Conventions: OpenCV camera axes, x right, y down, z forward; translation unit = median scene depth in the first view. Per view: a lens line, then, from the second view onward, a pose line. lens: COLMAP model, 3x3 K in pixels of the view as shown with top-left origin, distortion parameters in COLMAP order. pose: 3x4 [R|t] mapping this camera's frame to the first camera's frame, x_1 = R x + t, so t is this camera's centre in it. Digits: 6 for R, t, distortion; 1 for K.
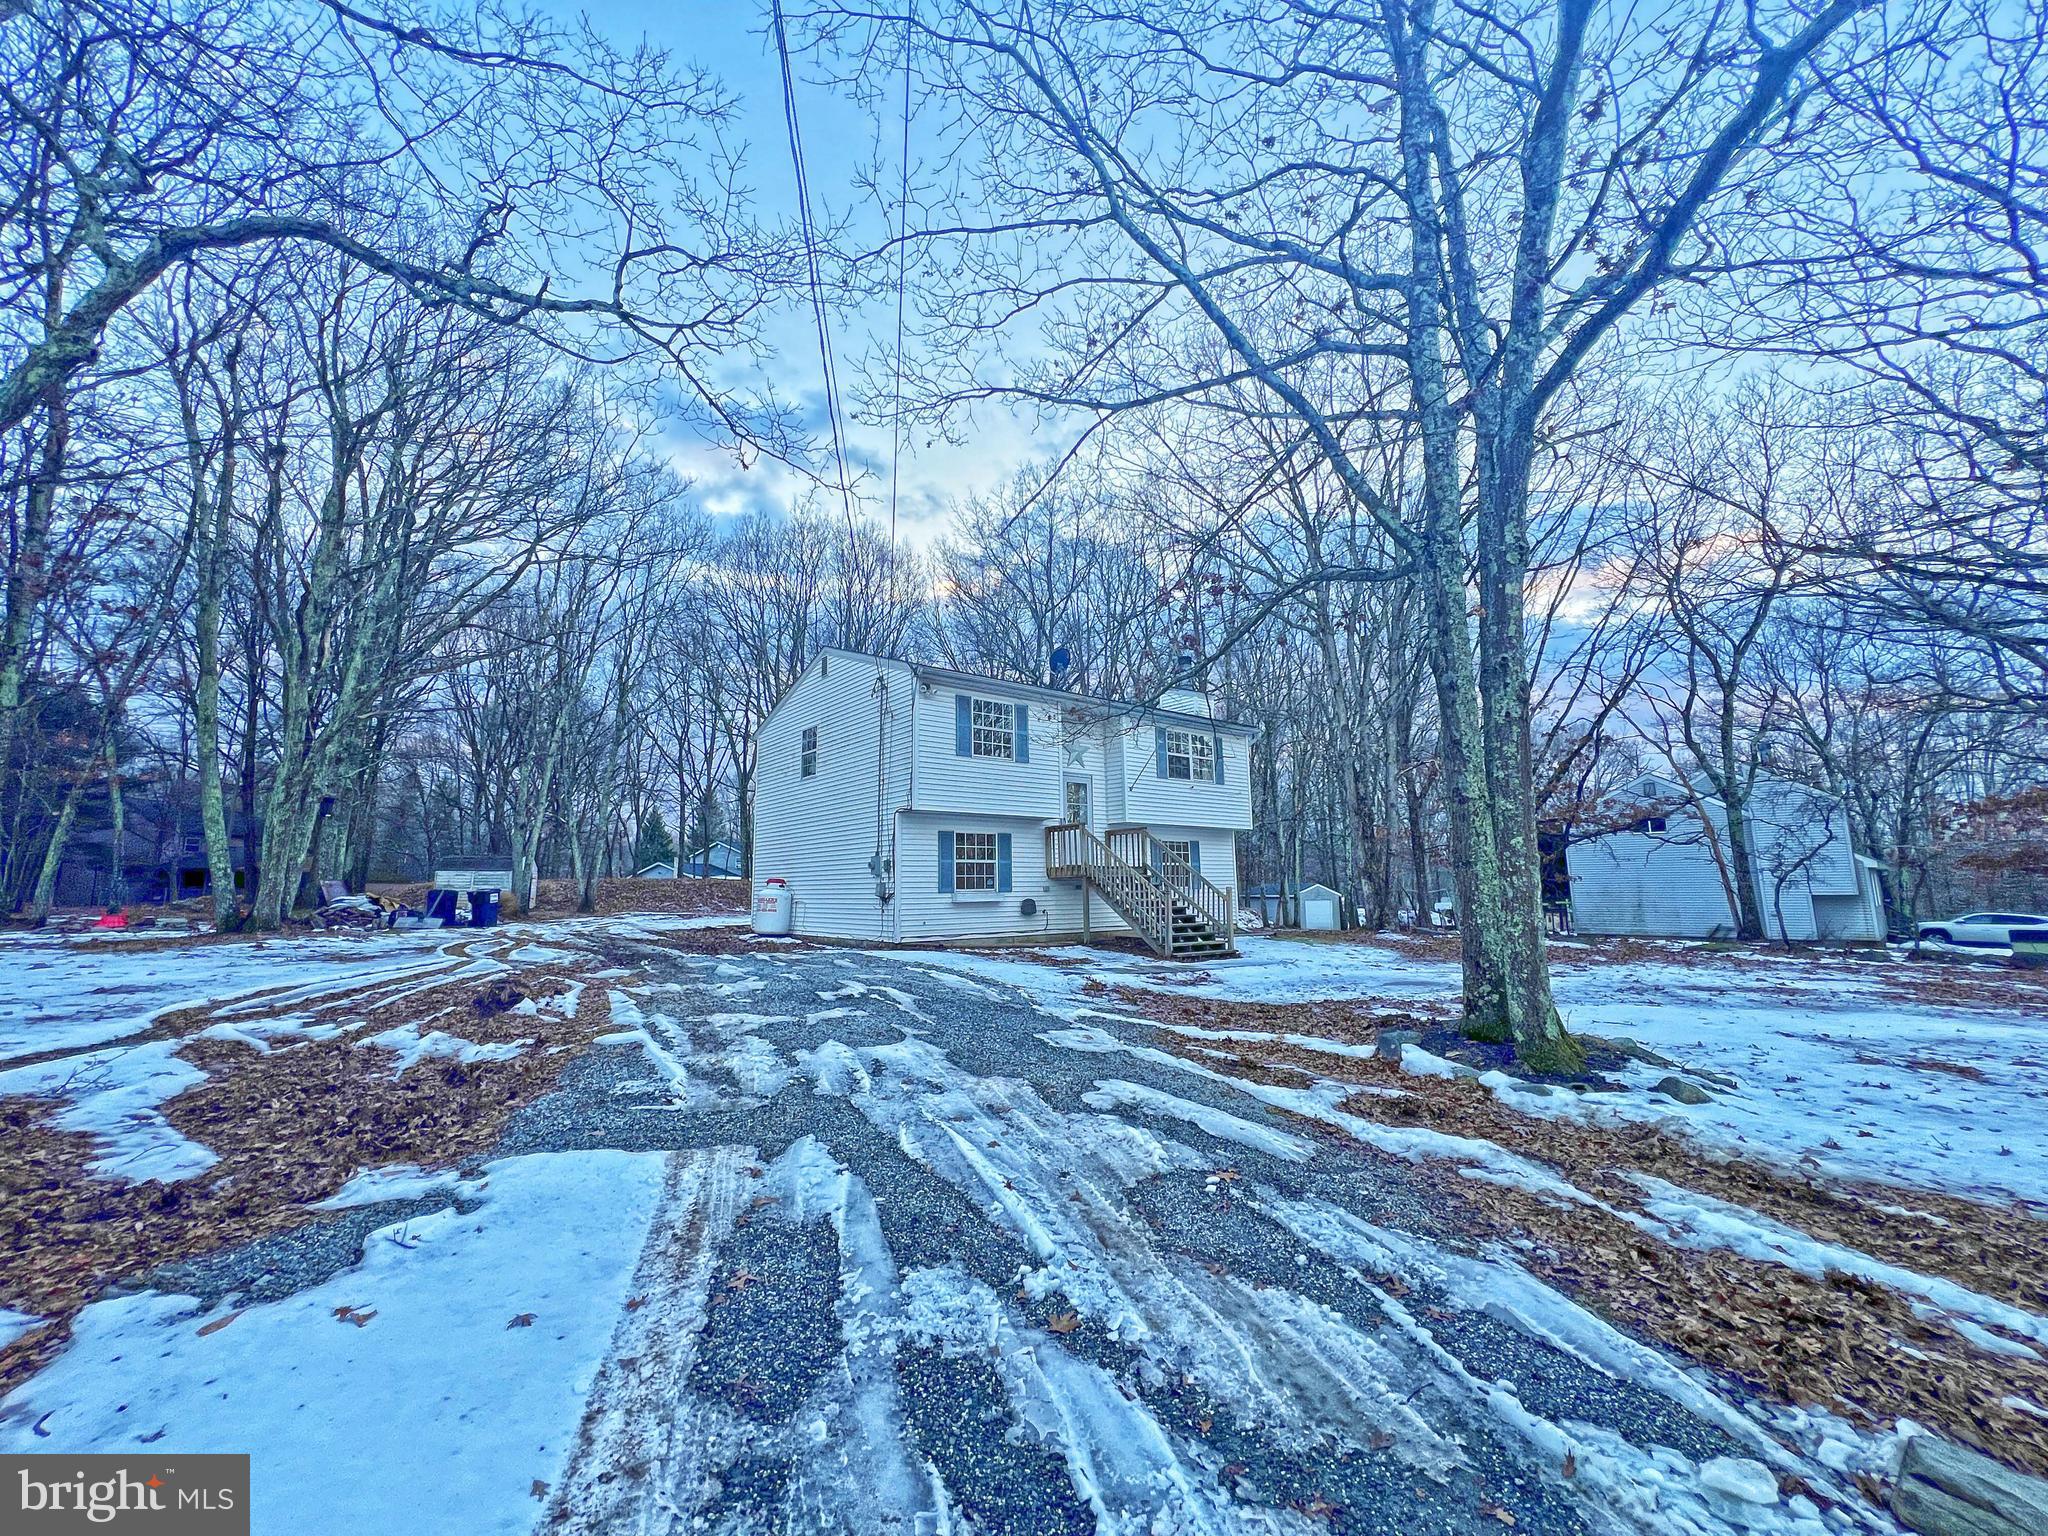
lens RADIAL K [[820.1, 0, 1023.9], [0, 820.1, 762.5], [0, 0, 1]] dist [-0.002451, -0.000111]
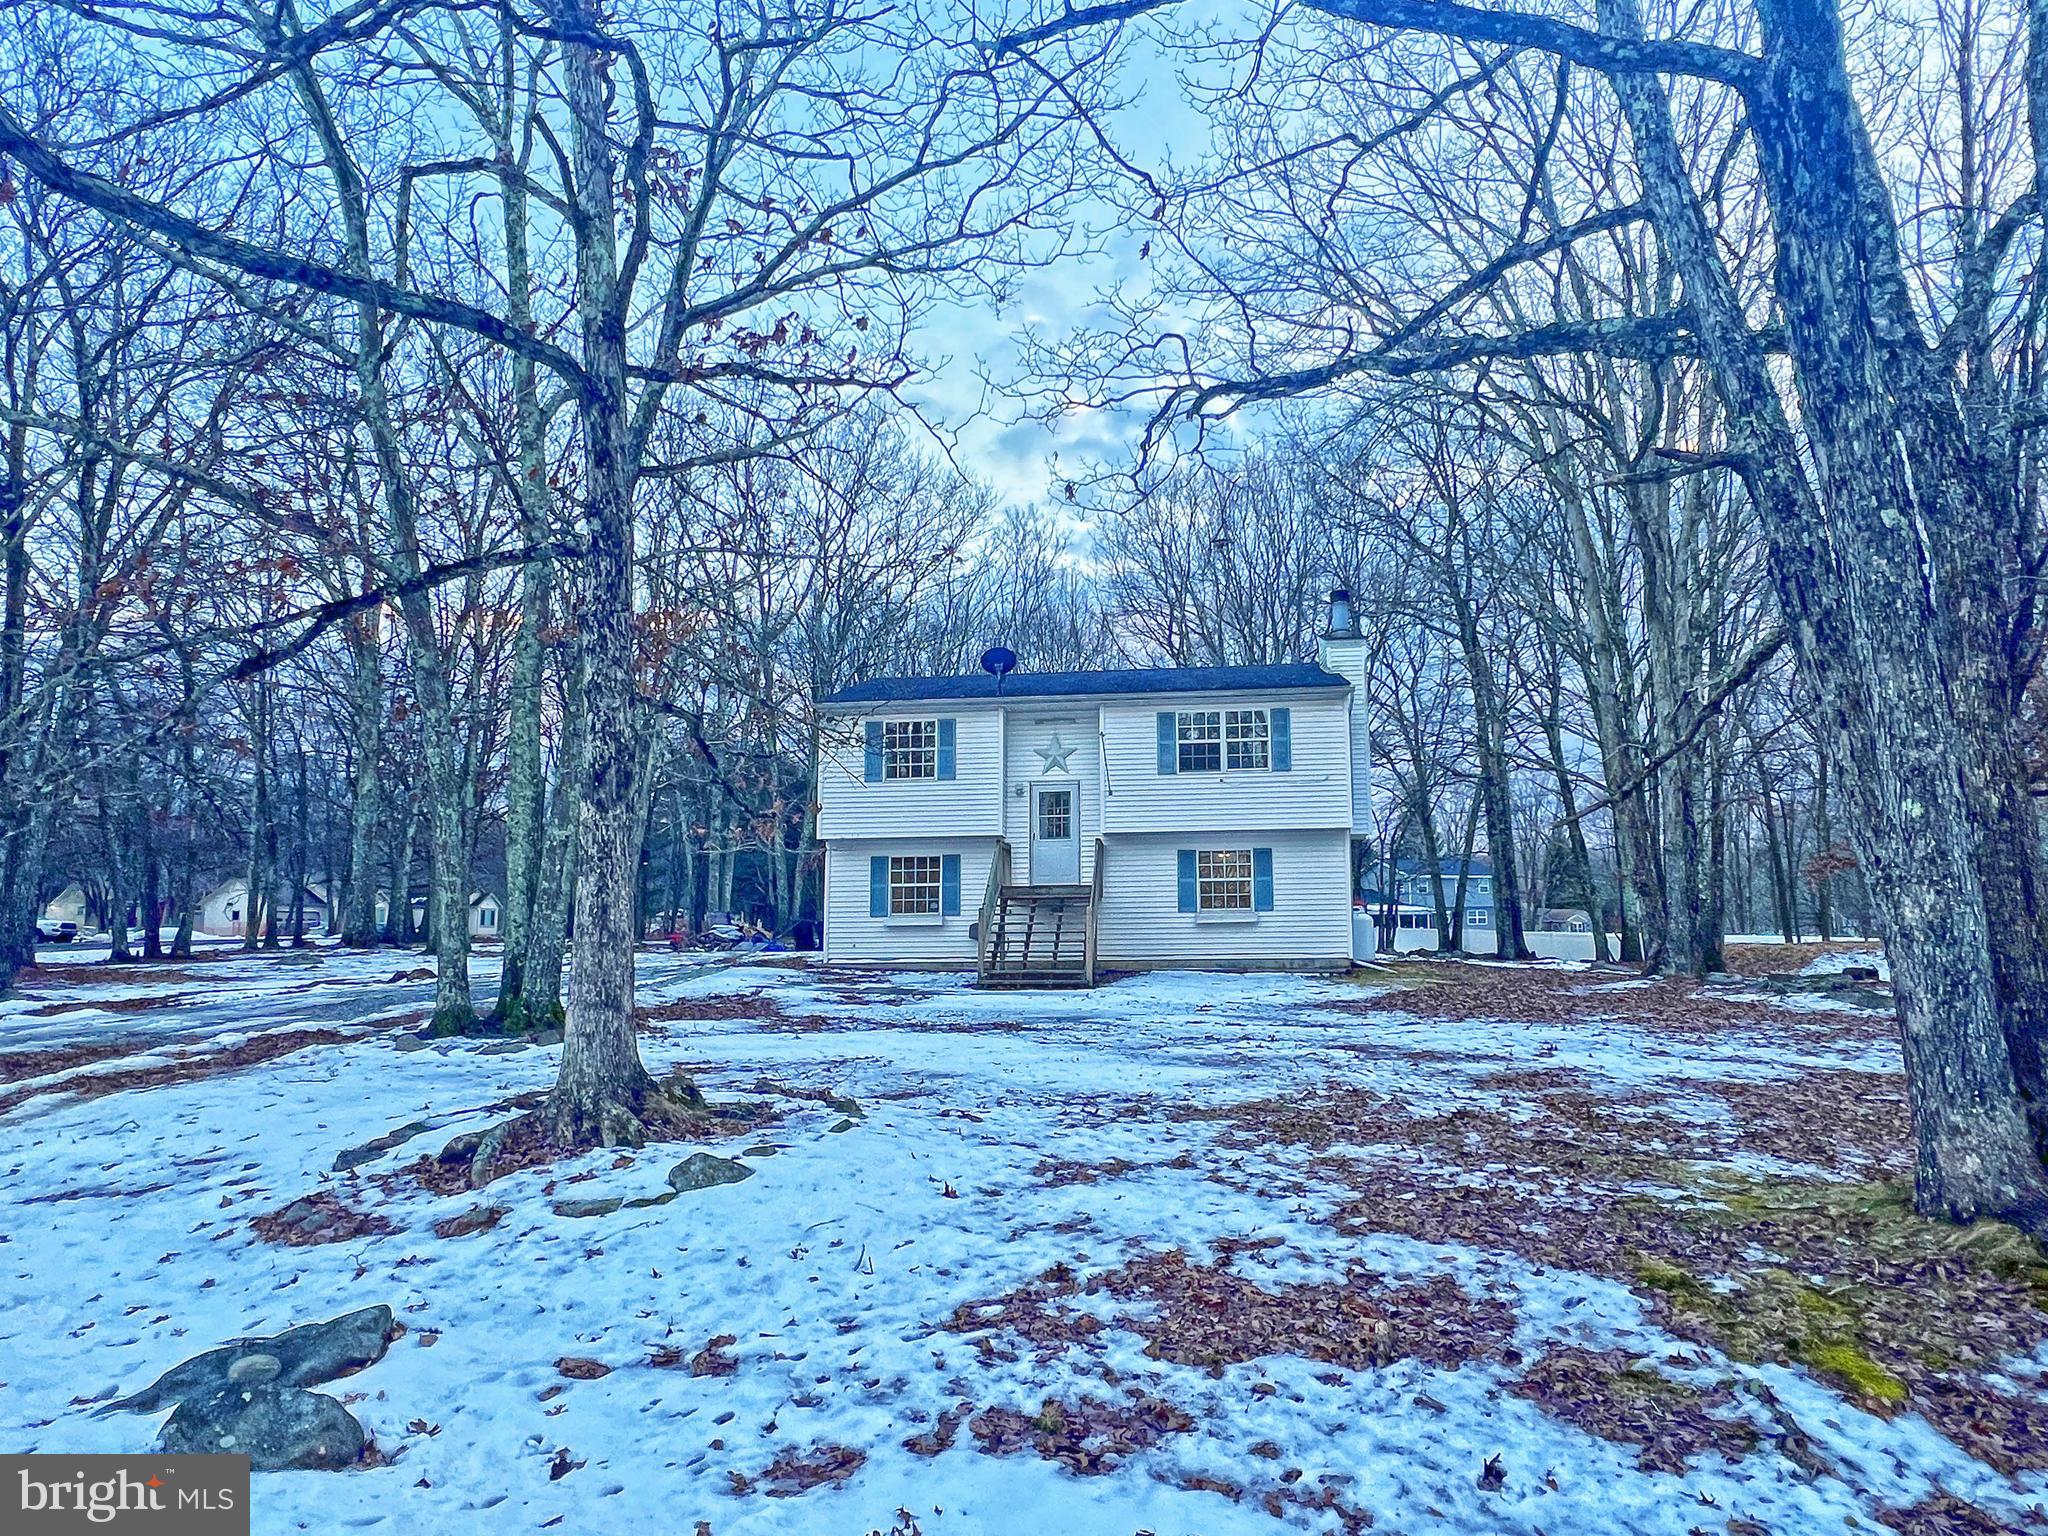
lens RADIAL K [[1140.0, 0, 1026.3], [0, 1140.0, 780.2], [0, 0, 1]] dist [-0.004393, -0.001478]
pose [[0.720819, -0.085846, -0.687787, 0.952827], [0.111420, 0.993747, -0.007264, 0.019563], [0.684109, -0.071397, 0.725877, 0.103686]]
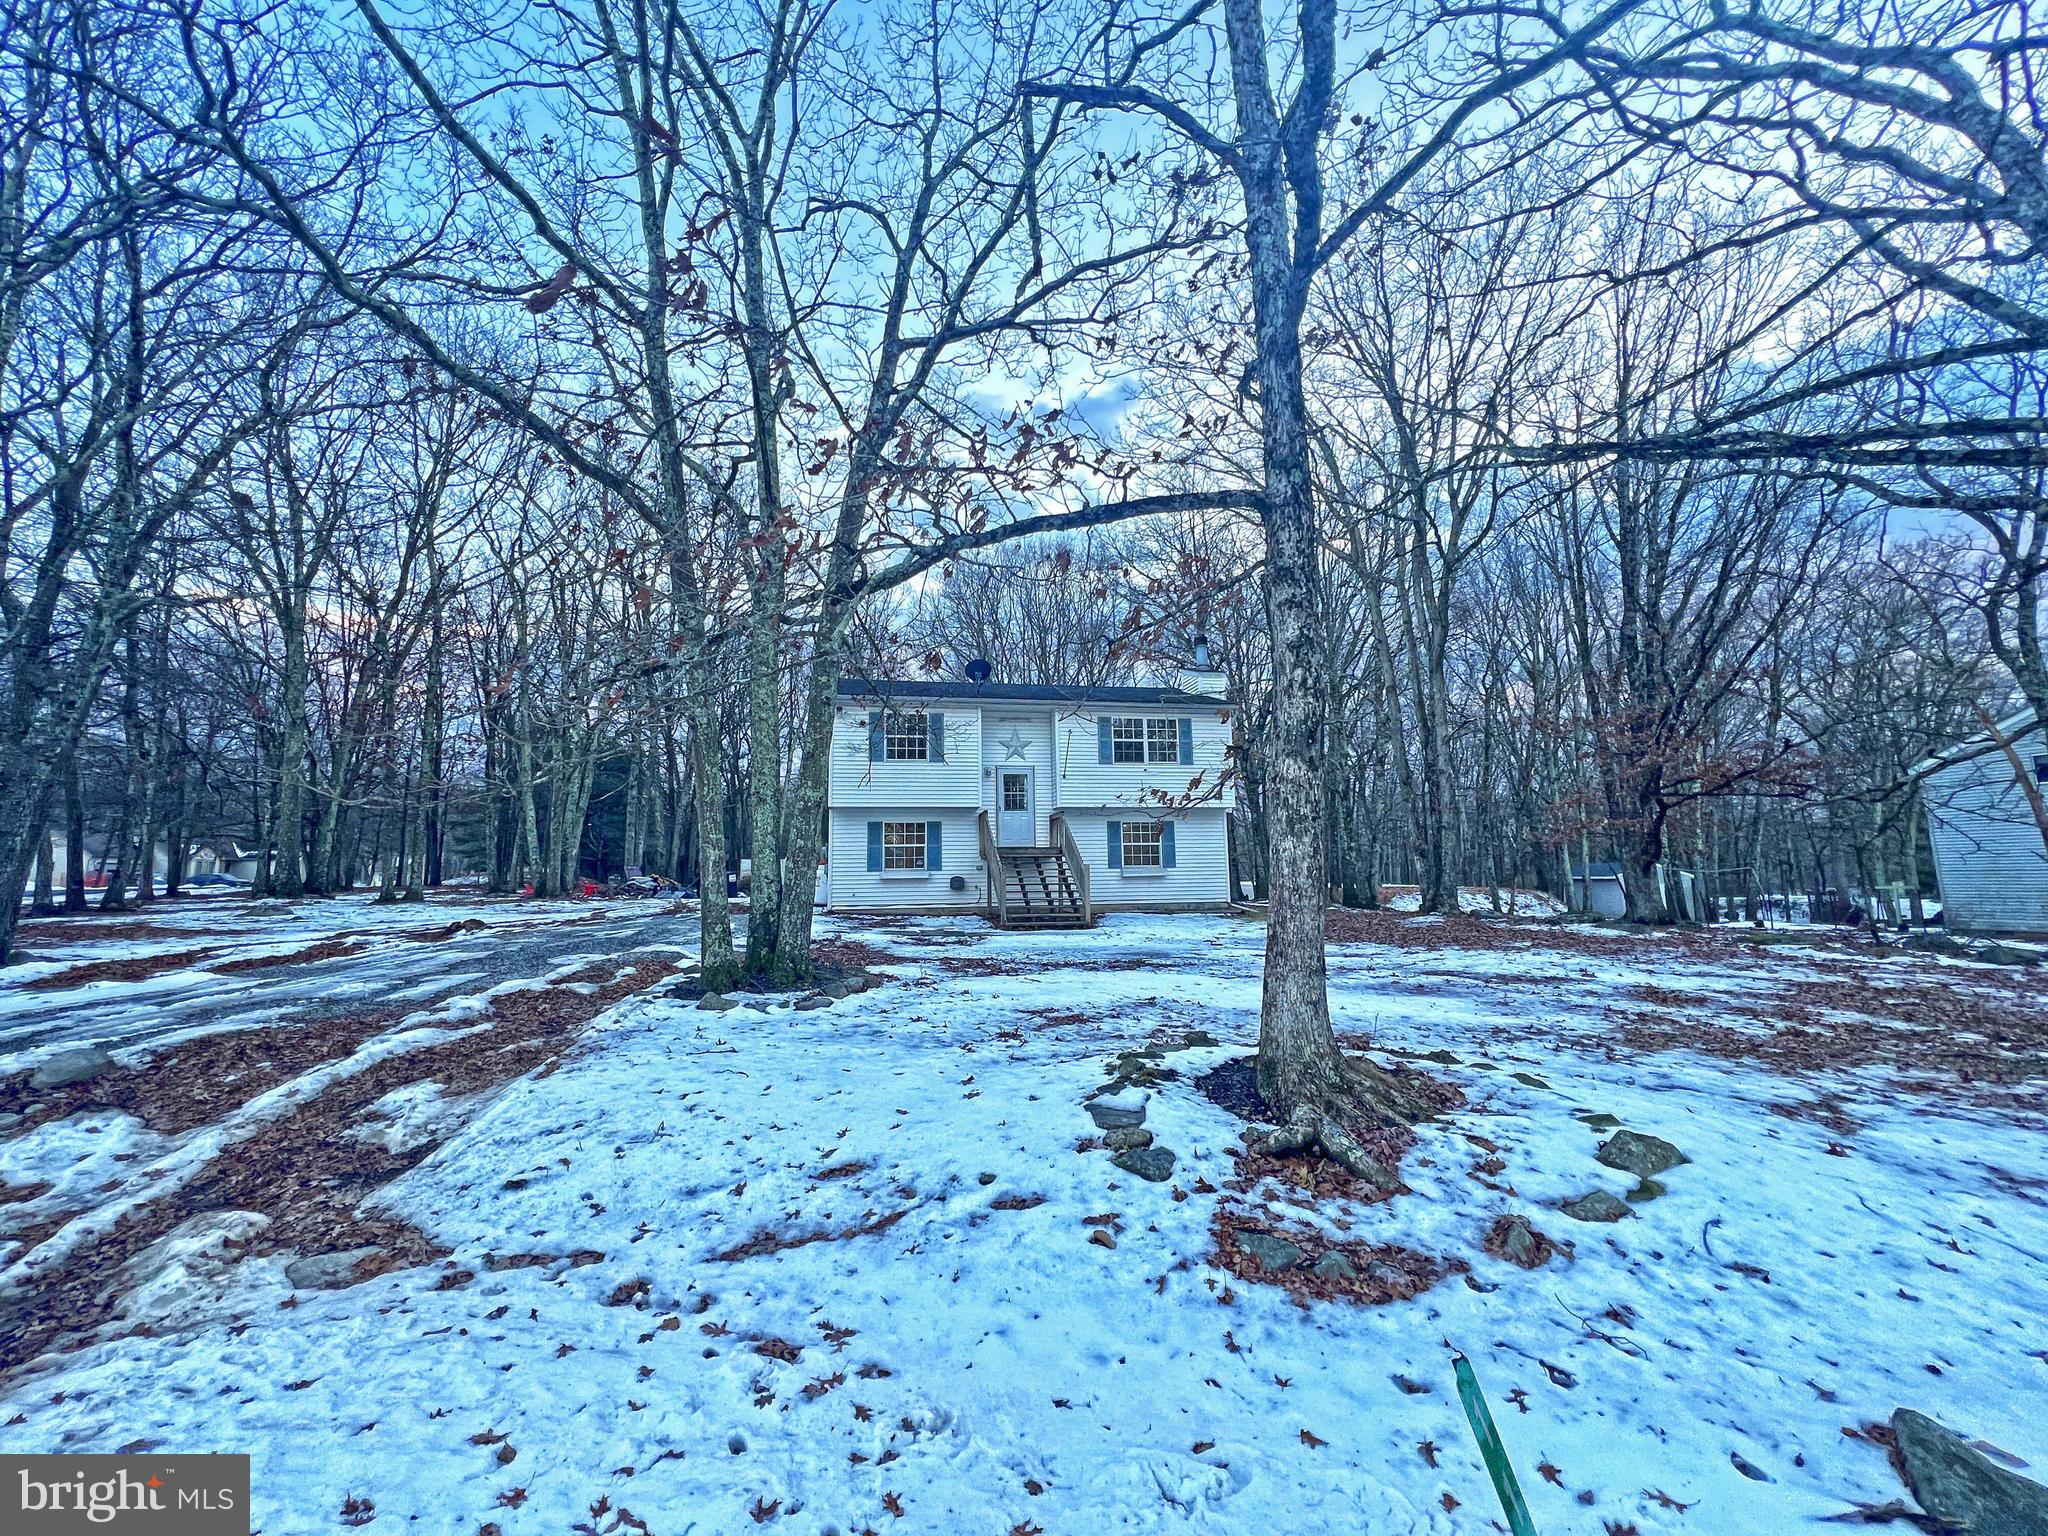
lens RADIAL K [[820.1, 0, 1026.1], [0, 820.1, 761.6], [0, 0, 1]] dist [-0.002451, -0.000111]
pose [[0.880588, -0.063058, -0.469668, 0.656450], [0.074723, 0.997185, 0.006216, 0.001672], [0.467954, -0.040568, 0.882821, 0.012262]]
